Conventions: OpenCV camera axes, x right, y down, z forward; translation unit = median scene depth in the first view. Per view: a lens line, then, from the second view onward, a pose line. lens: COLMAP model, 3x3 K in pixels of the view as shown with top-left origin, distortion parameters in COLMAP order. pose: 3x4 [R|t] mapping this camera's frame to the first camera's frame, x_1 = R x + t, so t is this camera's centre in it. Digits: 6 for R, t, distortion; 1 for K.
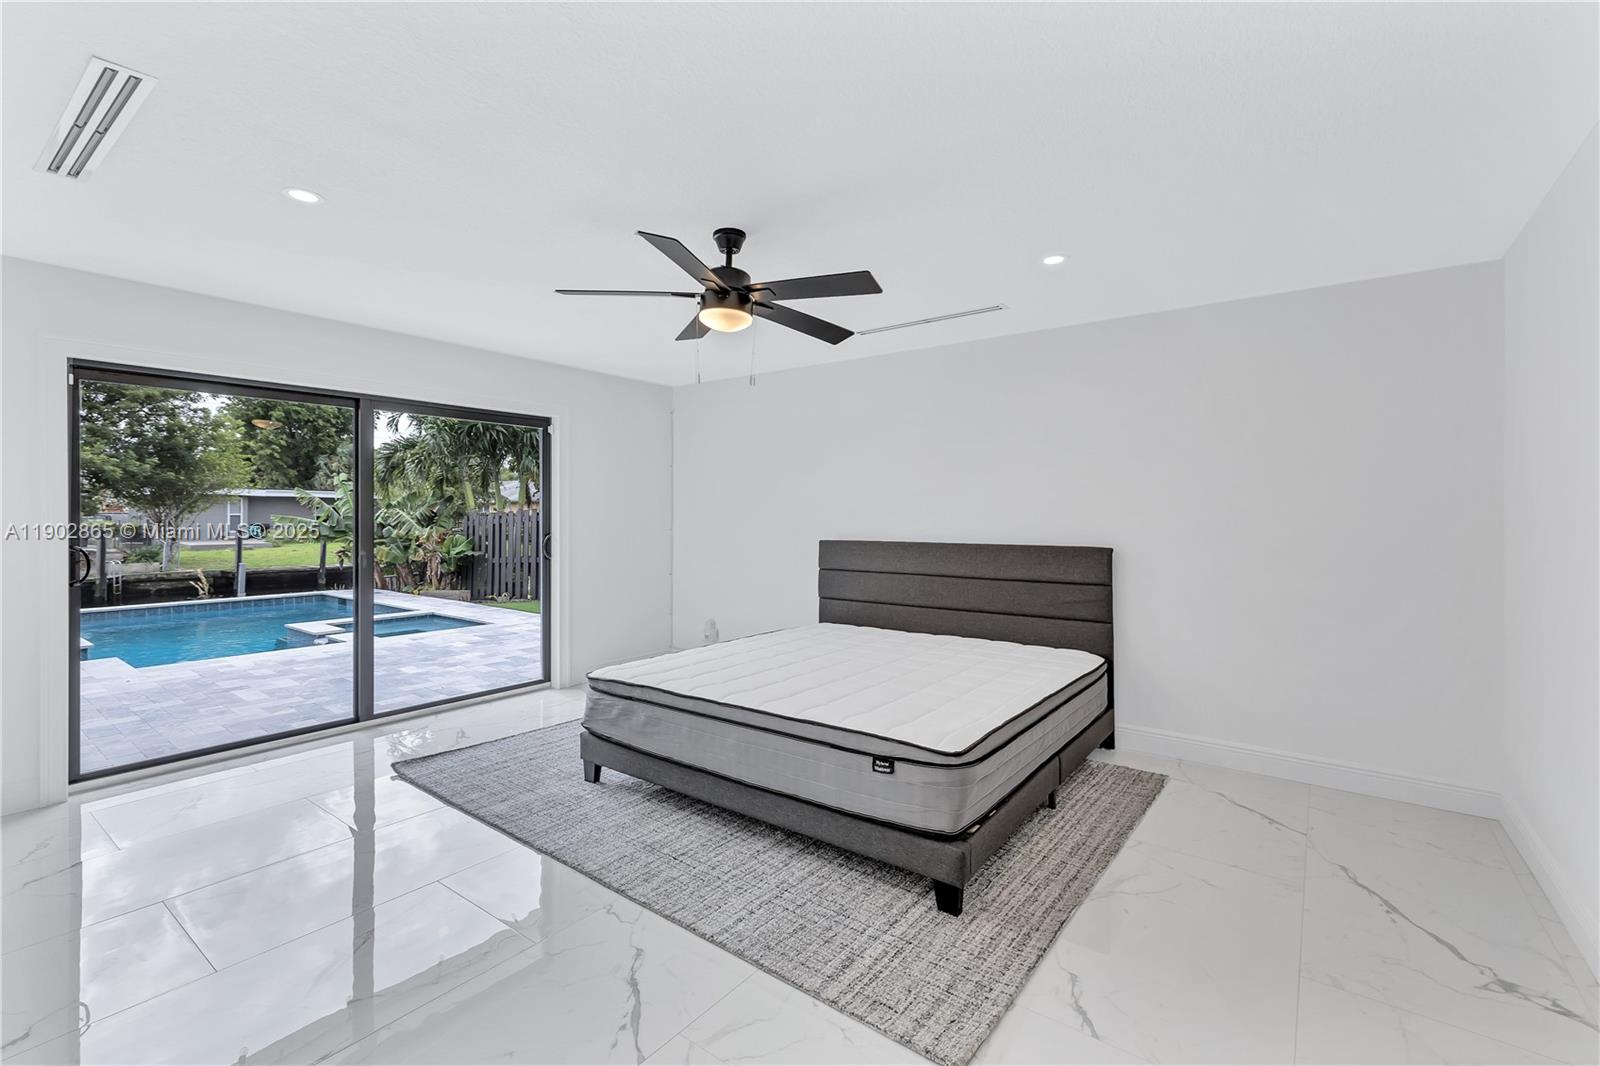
lens RADIAL K [[703.5, 0, 792.7], [0, 703.5, 530.9], [0, 0, 1]] dist [-0.002697, -0.000233]
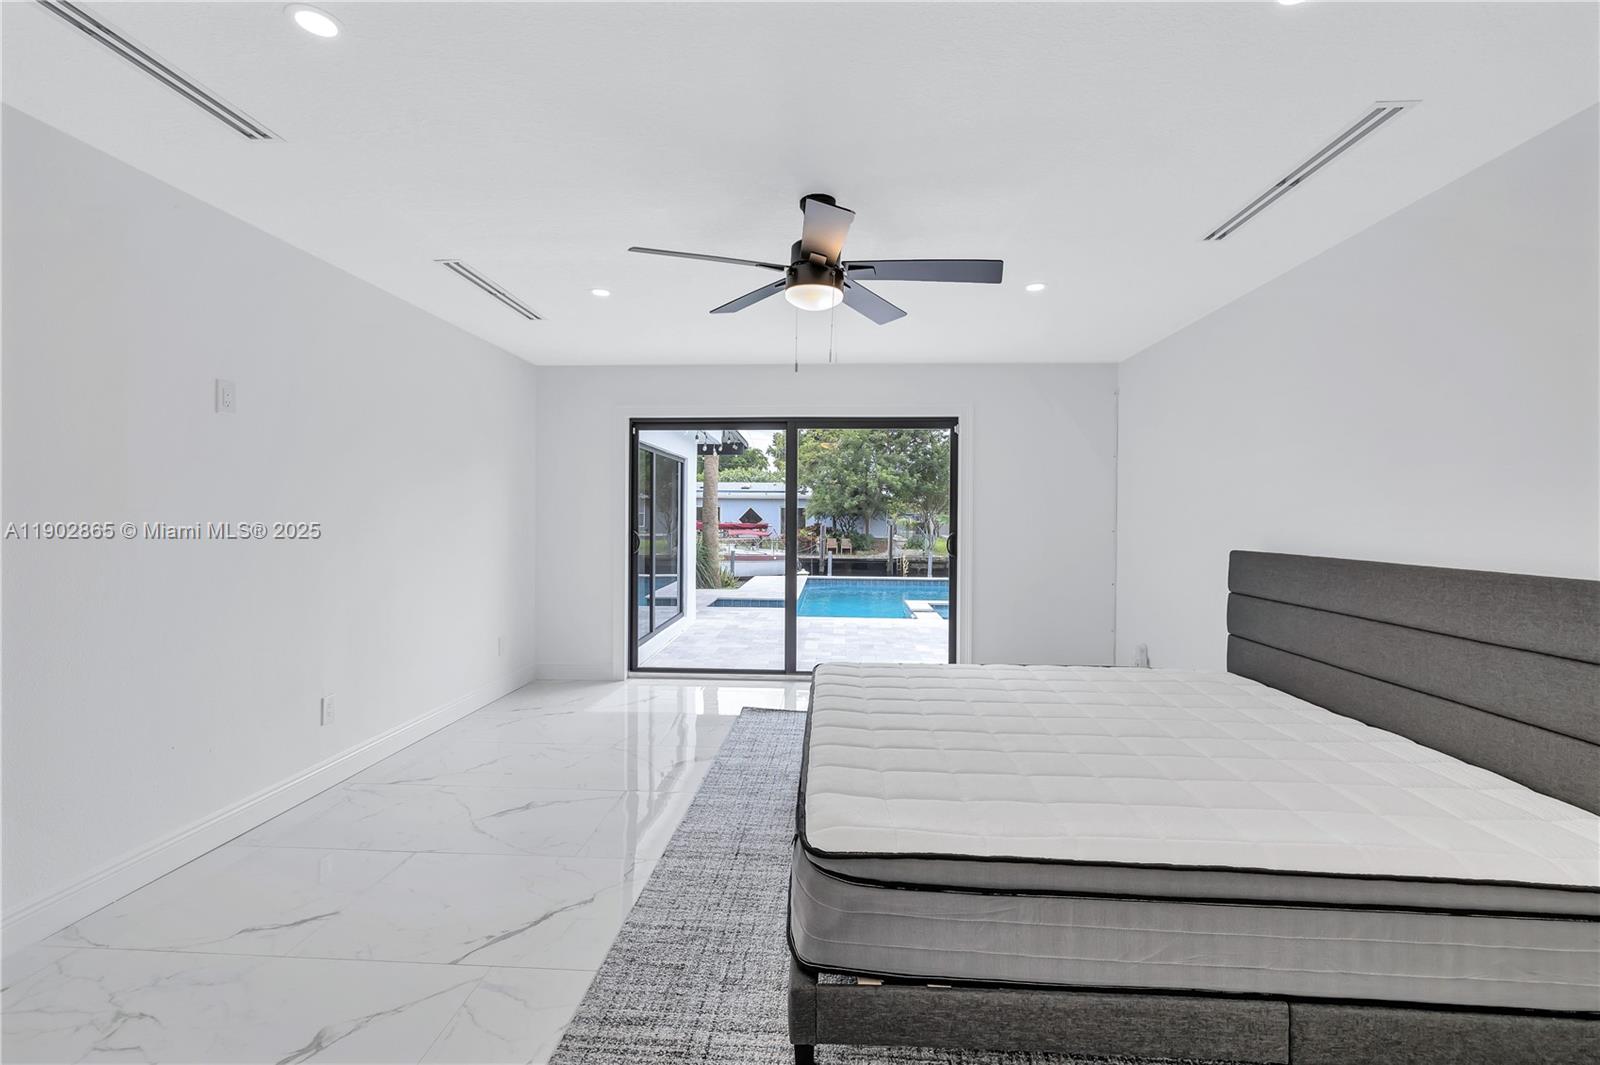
lens RADIAL K [[681.4, 0, 806.0], [0, 681.4, 522.7], [0, 0, 1]] dist [-0.003001, 0.001545]
pose [[0.548109, 0.012736, -0.836310, 0.396491], [-0.024615, 0.999697, -0.000909, -0.003739], [0.836044, 0.021084, 0.548257, 0.311446]]
